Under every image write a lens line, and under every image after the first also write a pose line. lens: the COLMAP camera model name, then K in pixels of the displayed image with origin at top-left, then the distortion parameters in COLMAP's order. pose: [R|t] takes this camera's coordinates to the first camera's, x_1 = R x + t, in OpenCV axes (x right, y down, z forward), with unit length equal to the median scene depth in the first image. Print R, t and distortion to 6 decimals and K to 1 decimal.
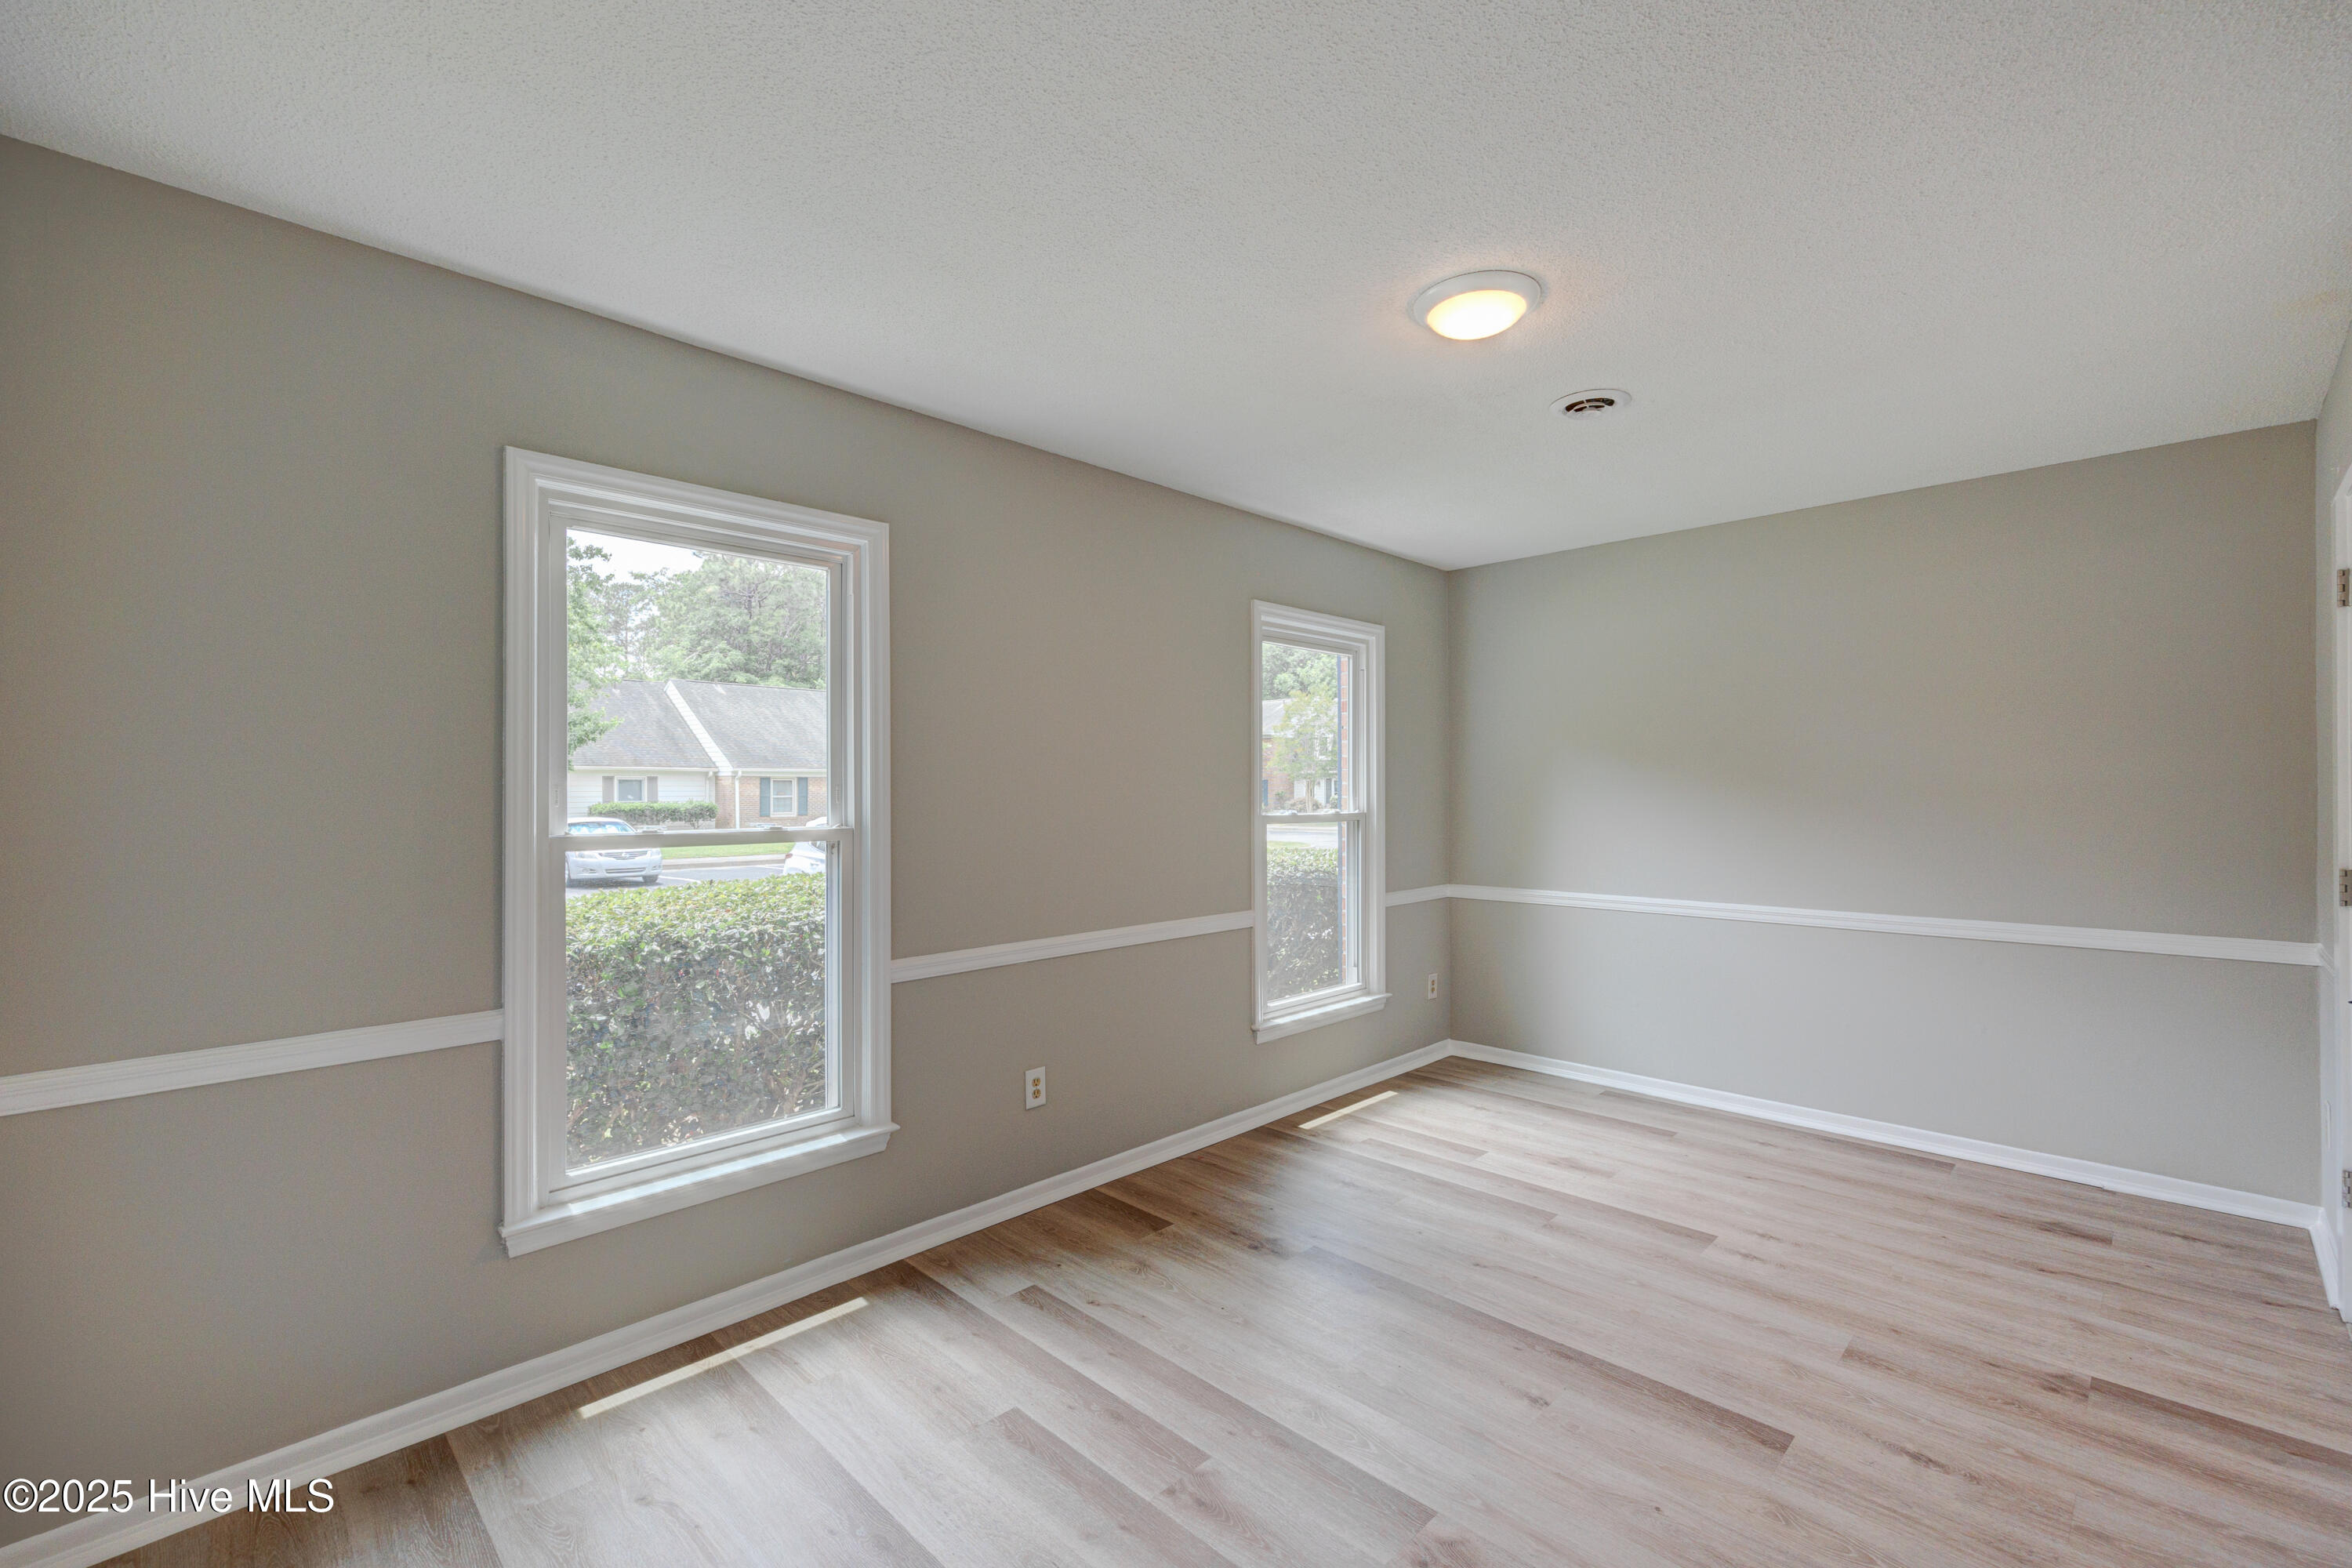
lens RADIAL K [[974.5, 0, 1194.2], [0, 974.5, 792.1], [0, 0, 1]] dist [0.000546, -0.000380]
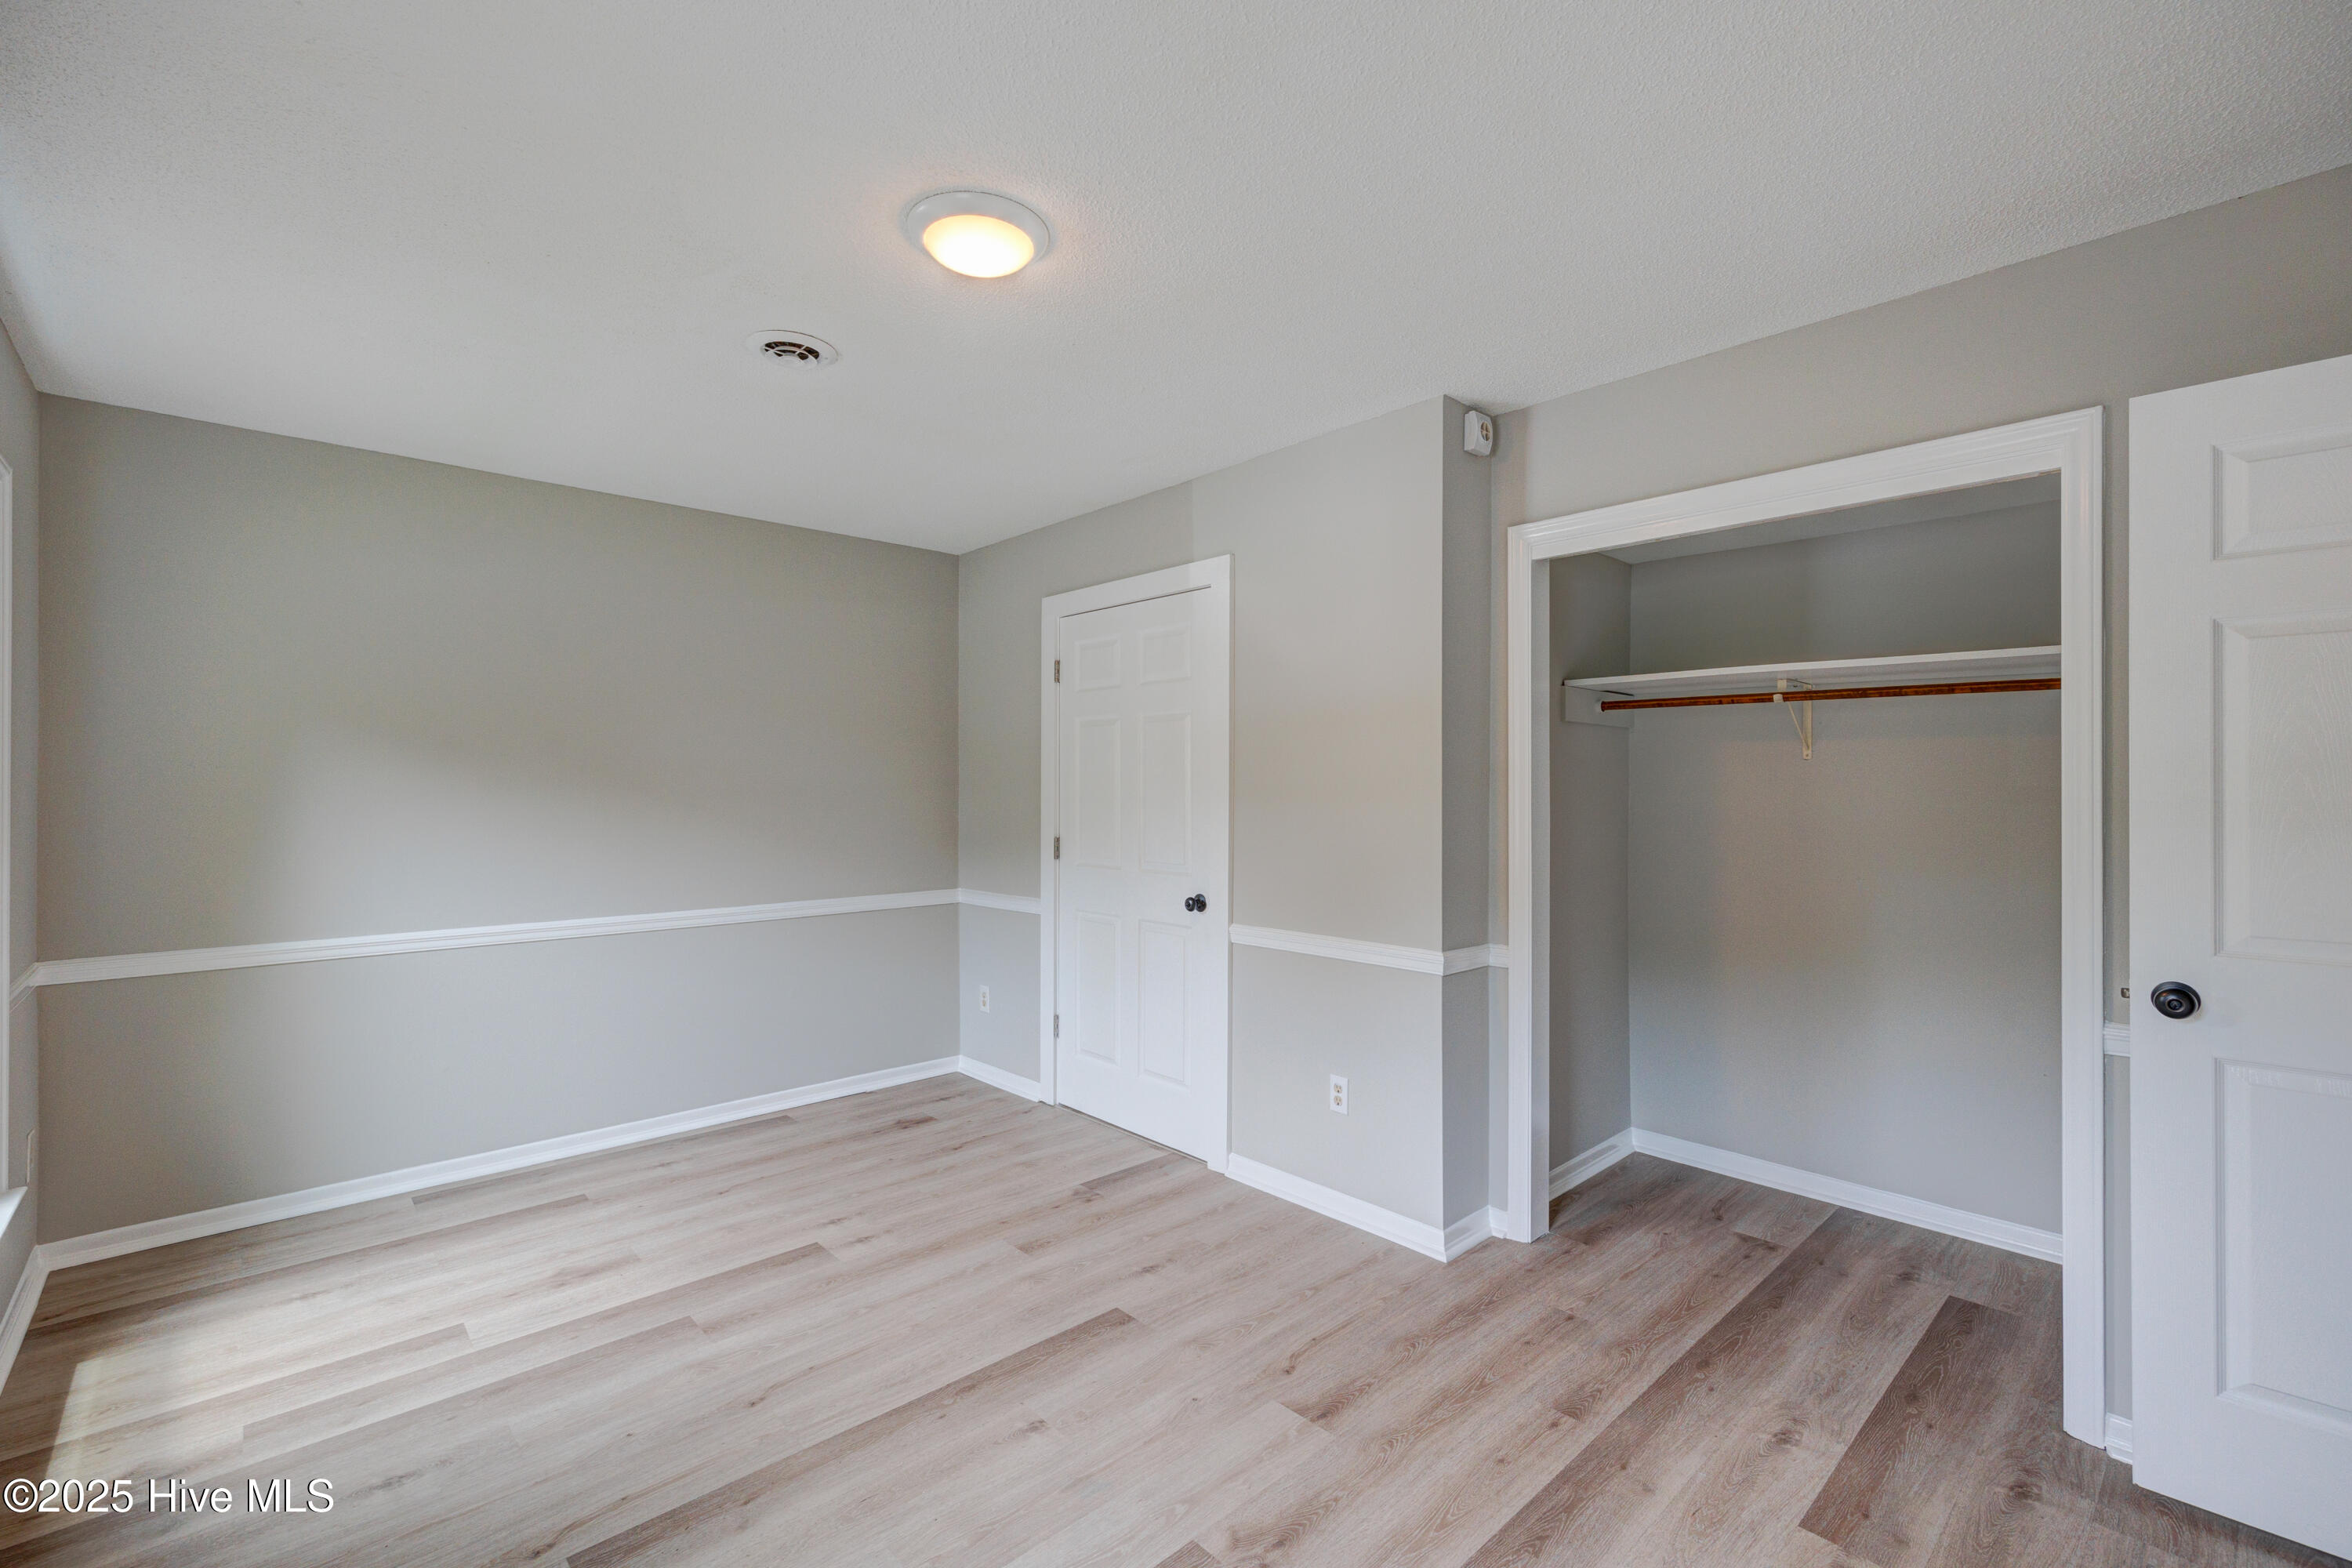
lens RADIAL K [[974.5, 0, 1192.7], [0, 974.5, 778.2], [0, 0, 1]] dist [0.000546, -0.000380]
pose [[0.074310, 0.013755, 0.997140, -0.370034], [0.005216, 0.999886, -0.014181, 0.003336], [-0.997222, 0.006255, 0.074230, 0.480490]]
